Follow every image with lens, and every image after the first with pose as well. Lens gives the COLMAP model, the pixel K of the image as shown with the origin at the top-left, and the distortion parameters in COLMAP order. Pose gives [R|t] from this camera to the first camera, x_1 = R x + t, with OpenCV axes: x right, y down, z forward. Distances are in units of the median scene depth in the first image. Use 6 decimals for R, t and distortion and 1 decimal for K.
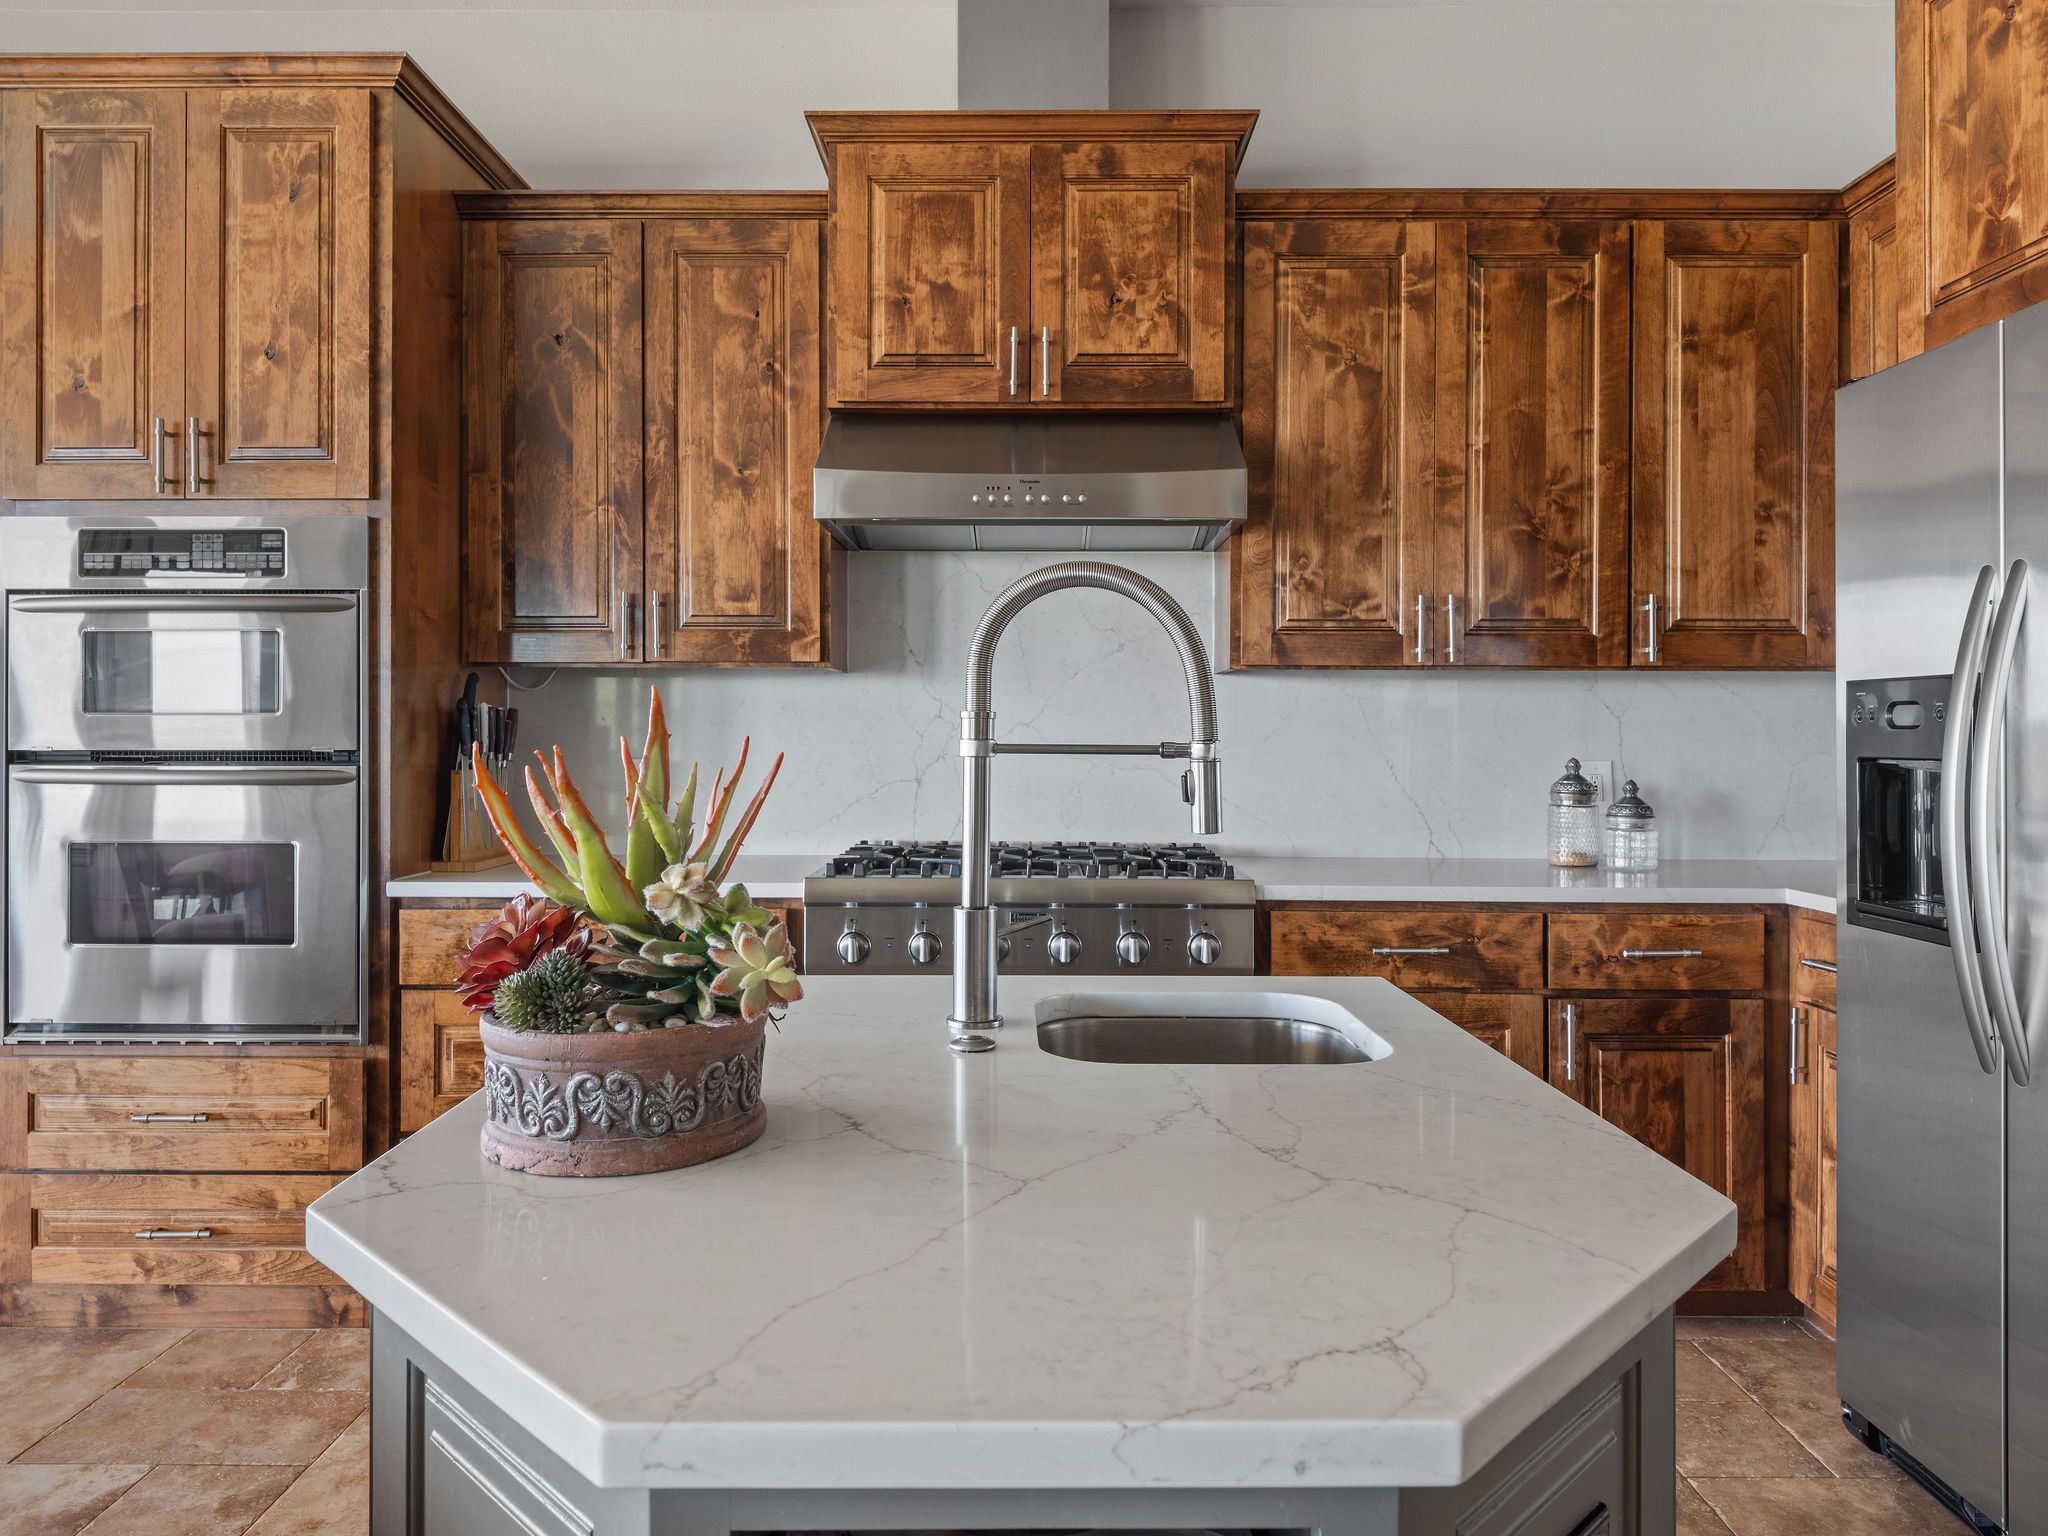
lens RADIAL K [[1335.3, 0, 1019.4], [0, 1335.3, 756.5], [0, 0, 1]] dist [0.000961, -0.002219]
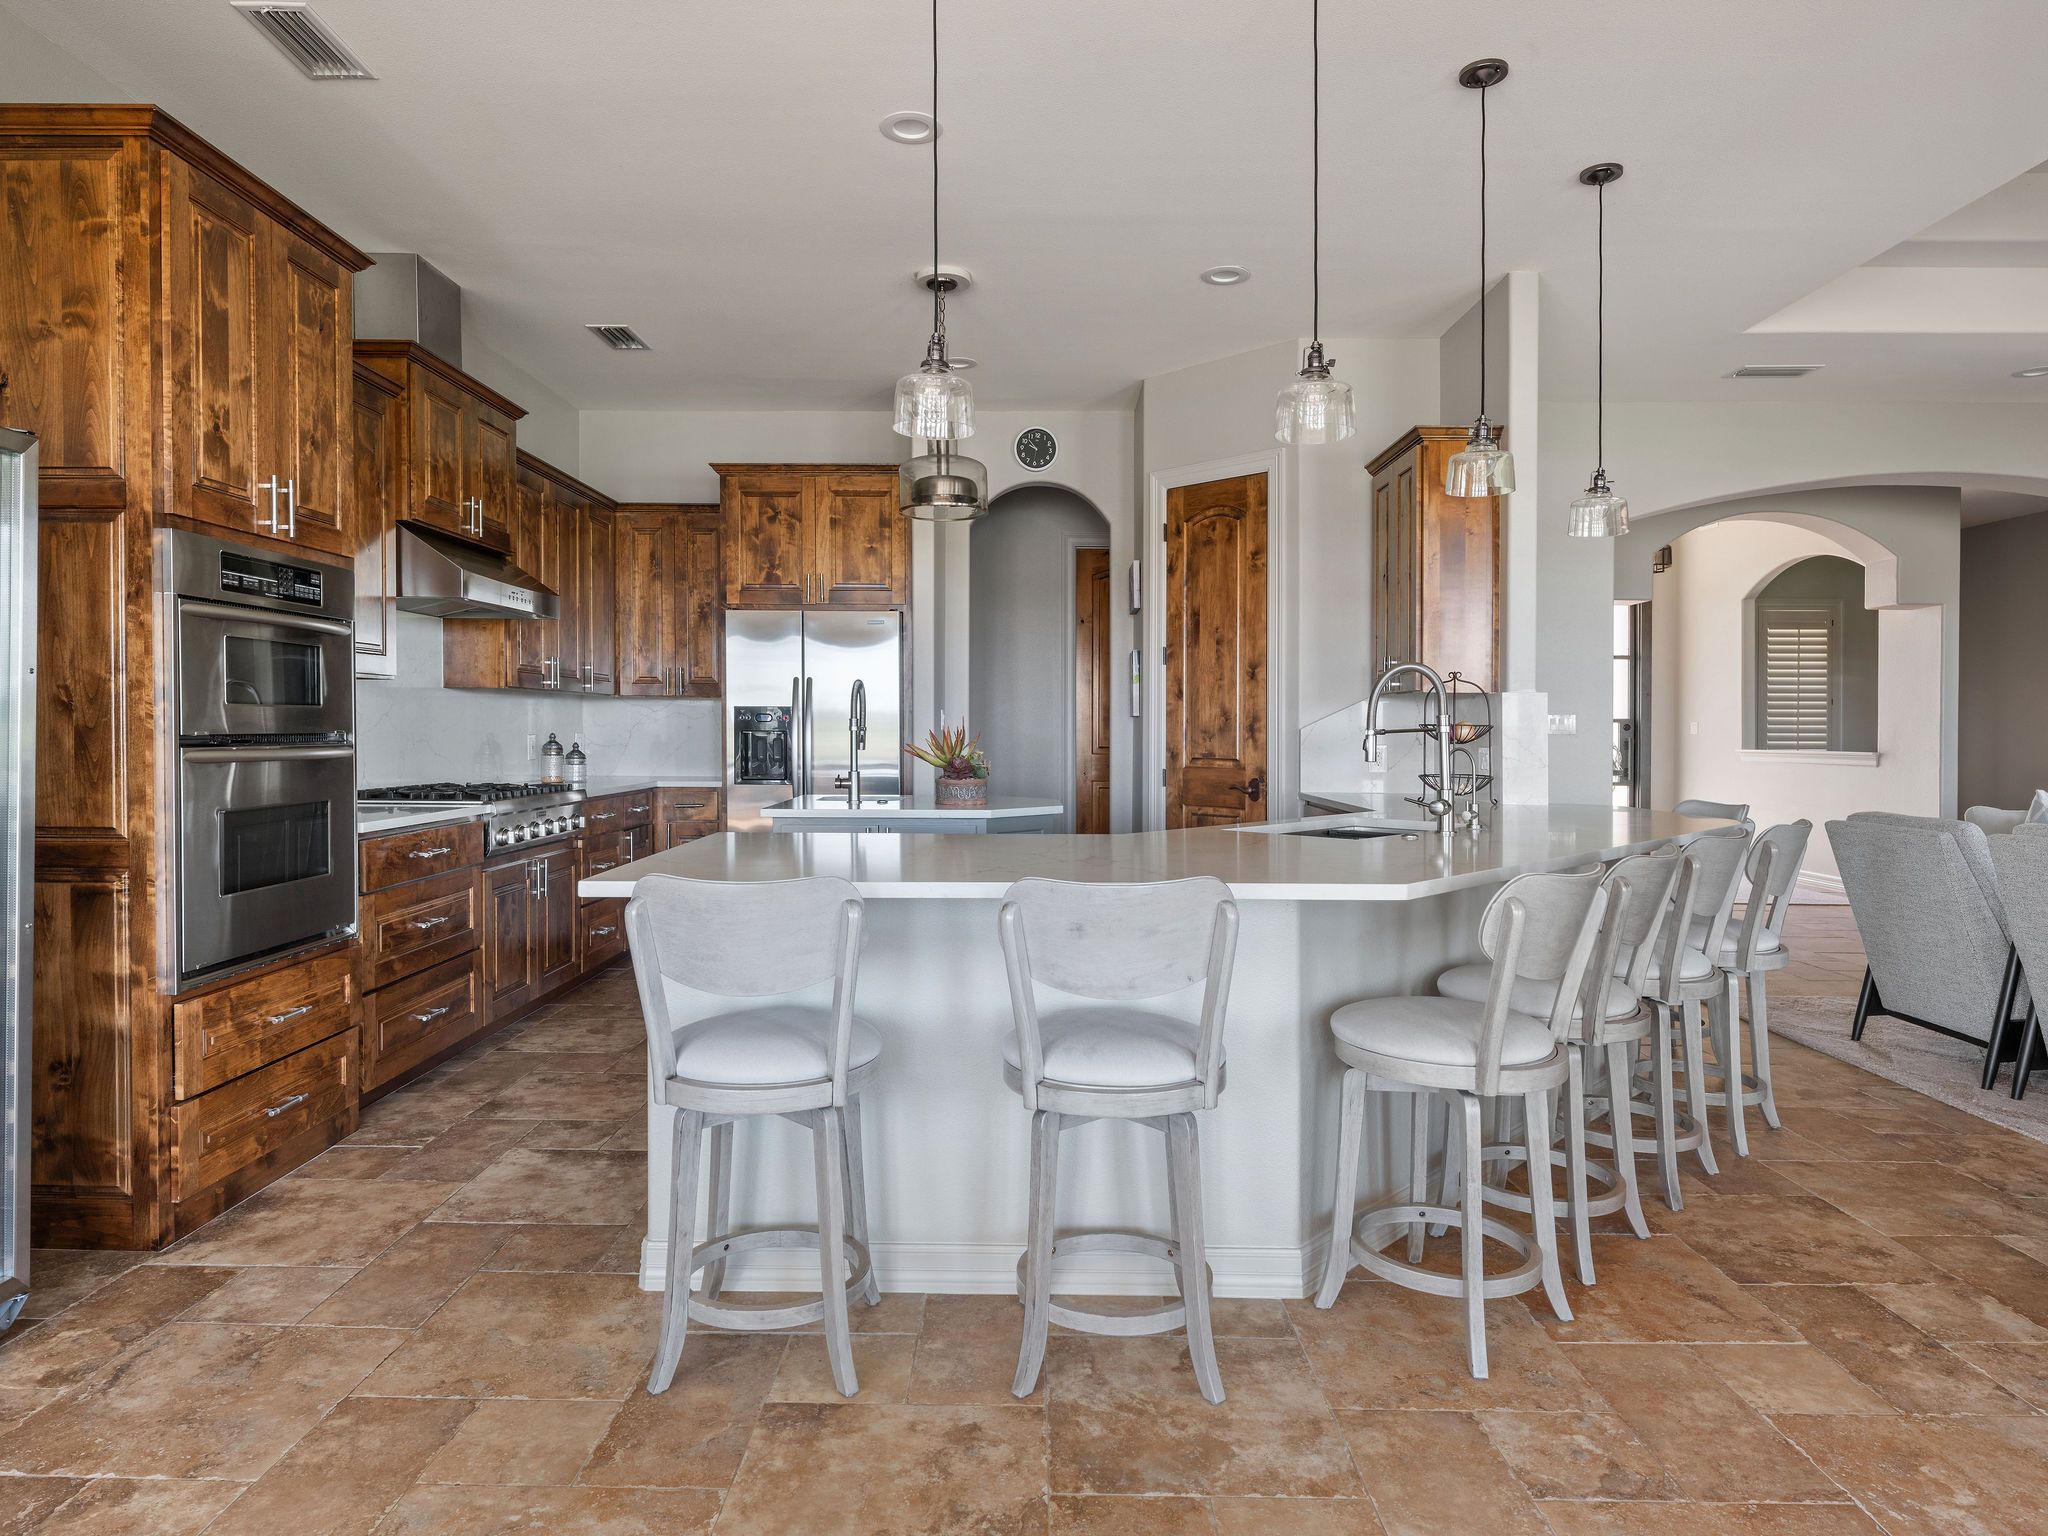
lens RADIAL K [[1175.2, 0, 1025.5], [0, 1175.2, 779.9], [0, 0, 1]] dist [-0.006404, -0.000976]
pose [[-0.000200, -0.047041, 0.998893, -1.767242], [0.005956, 0.998875, 0.047041, -0.008653], [-0.999982, 0.005959, 0.000080, 0.276783]]
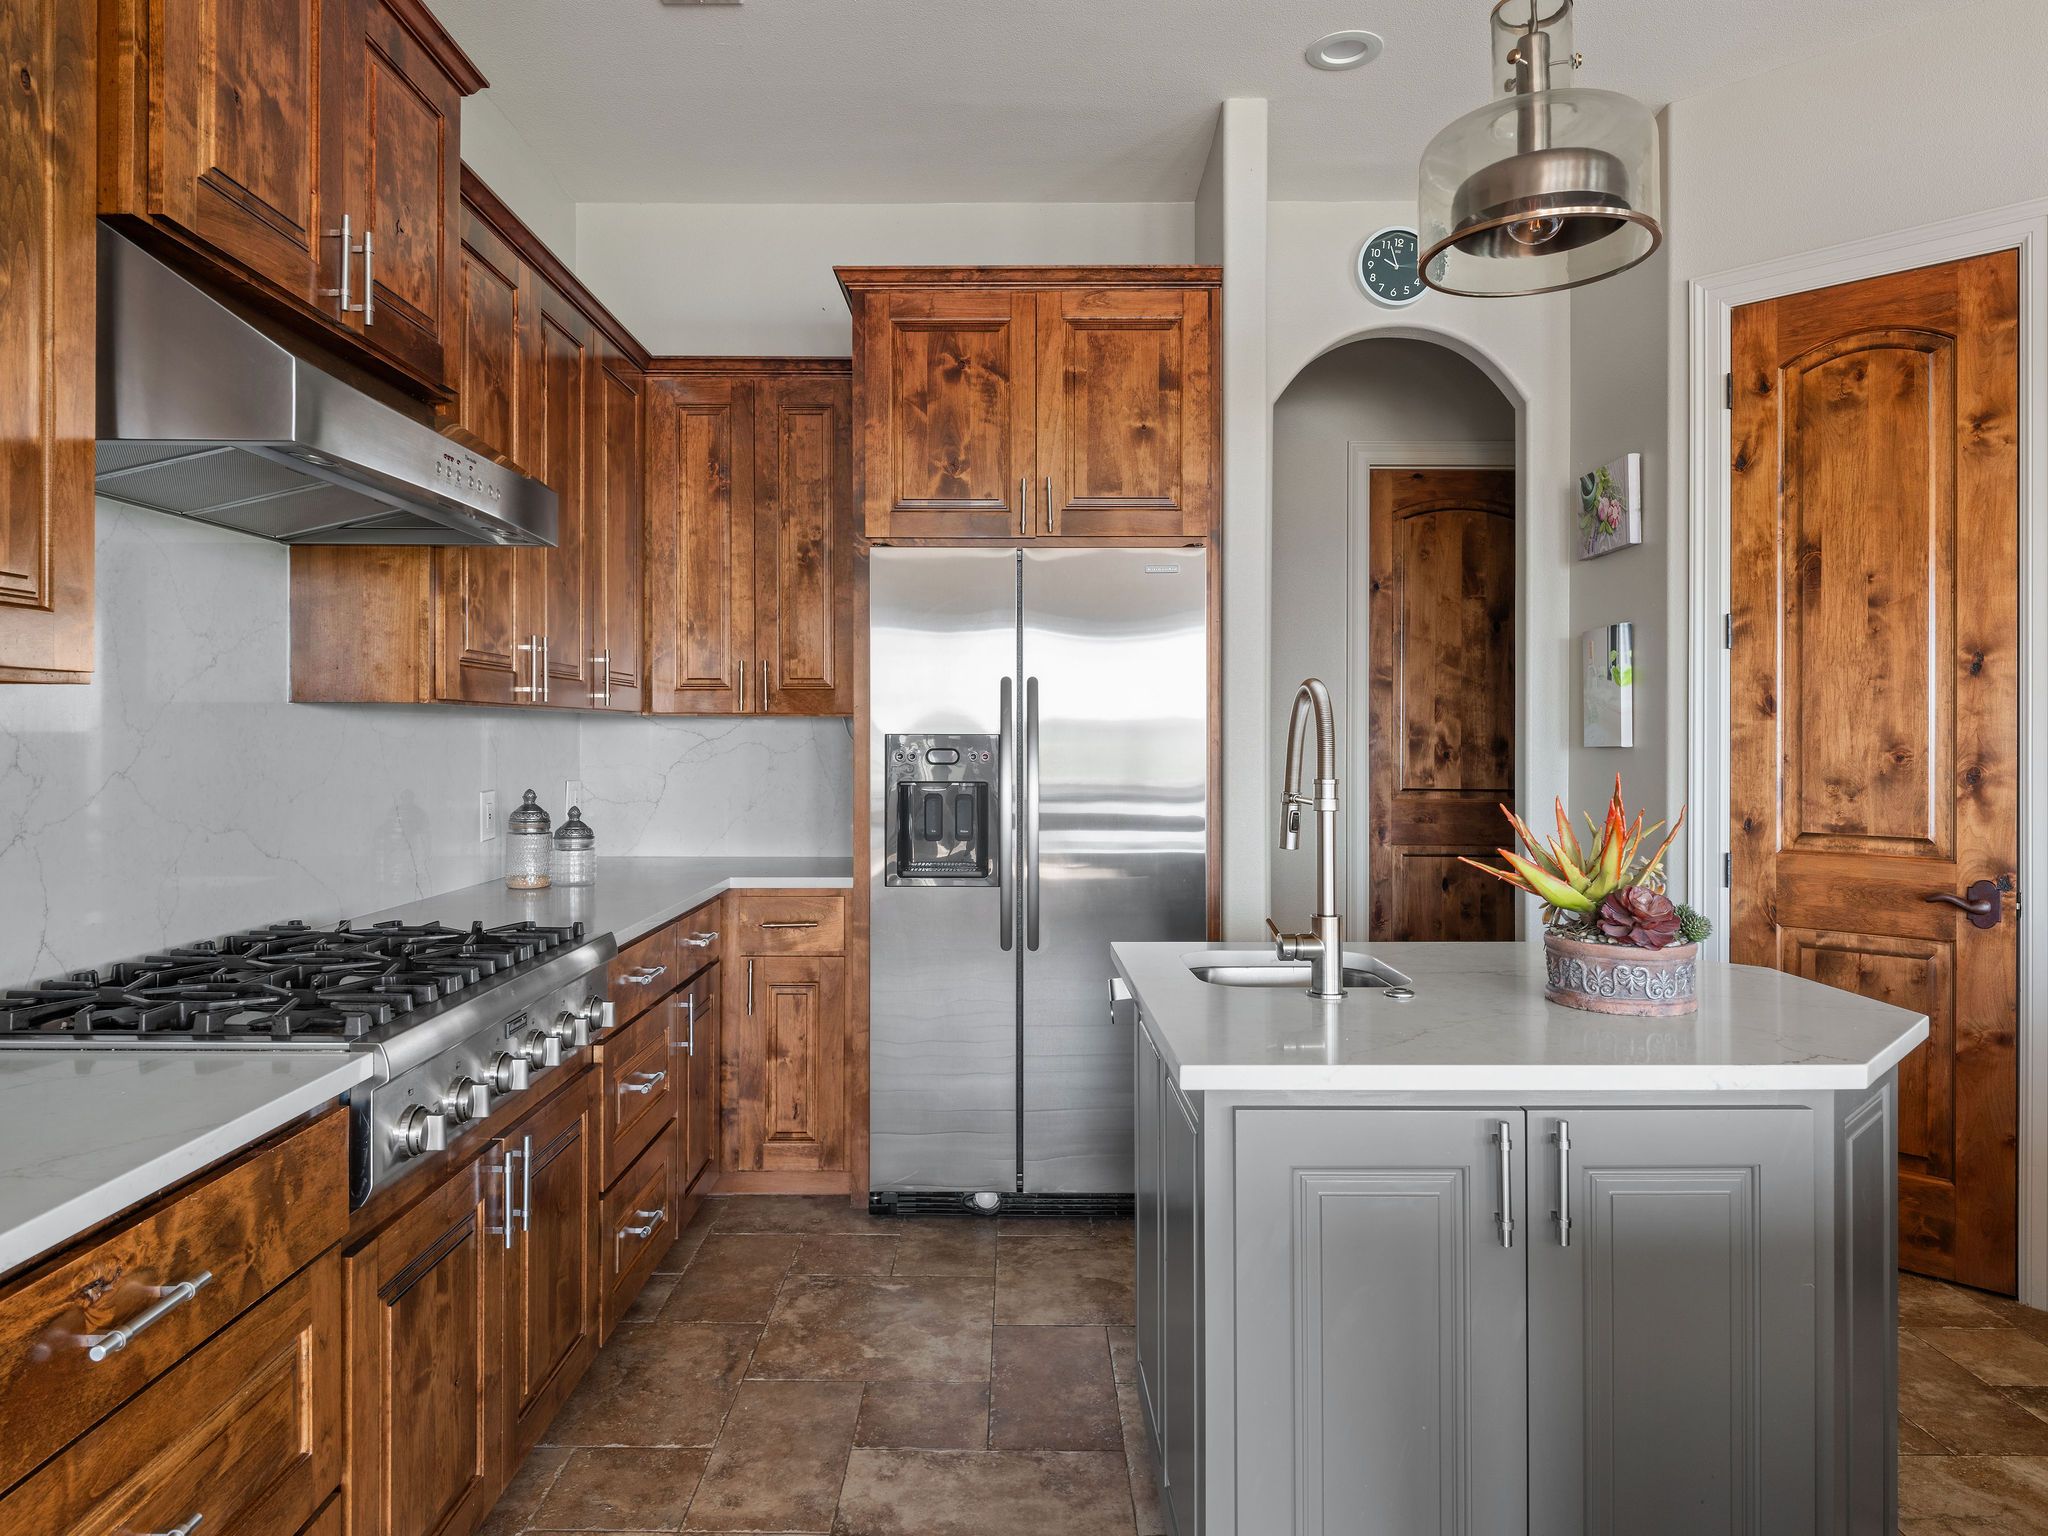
lens RADIAL K [[1282.6, 0, 1016.6], [0, 1282.6, 753.7], [0, 0, 1]] dist [0.001078, -0.002008]
pose [[0.001780, -0.016778, 0.999858, -0.753800], [0.010829, 0.999801, 0.016758, -0.048396], [-0.999940, 0.010798, 0.001961, 0.709646]]
